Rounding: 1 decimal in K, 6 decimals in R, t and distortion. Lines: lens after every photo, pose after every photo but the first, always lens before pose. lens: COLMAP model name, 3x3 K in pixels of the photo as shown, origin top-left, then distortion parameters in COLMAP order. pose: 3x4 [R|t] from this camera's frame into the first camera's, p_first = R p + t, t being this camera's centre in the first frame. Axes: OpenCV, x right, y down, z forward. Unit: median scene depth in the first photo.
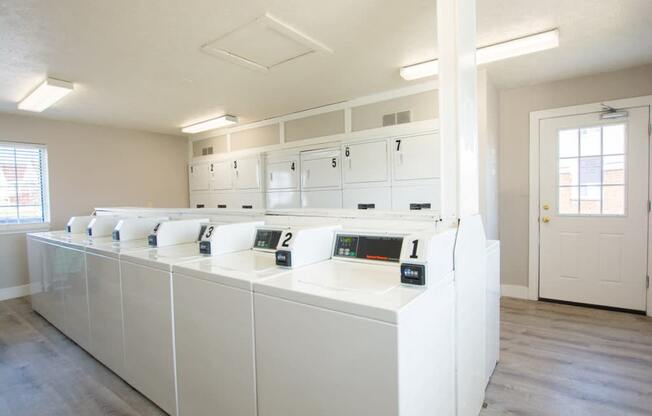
lens RADIAL K [[288.4, 0, 337.9], [0, 288.4, 207.2], [0, 0, 1]] dist [0.000002, -0.000116]
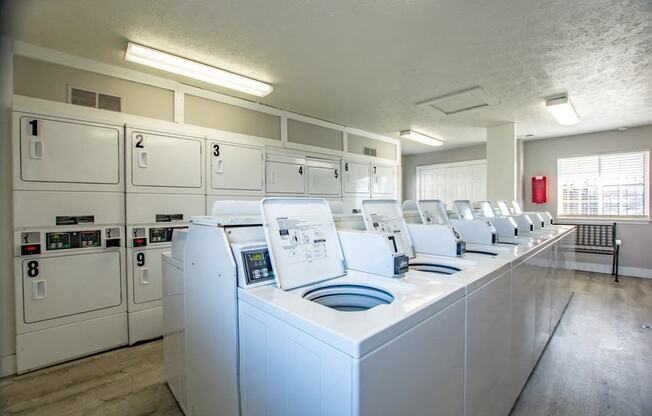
lens RADIAL K [[288.4, 0, 337.9], [0, 288.4, 207.2], [0, 0, 1]] dist [0.000002, -0.000116]
pose [[0.225750, 0.006785, 0.974162, -1.072175], [0.033558, 0.999328, -0.014737, -0.002681], [-0.973607, 0.036018, 0.225371, 0.691606]]
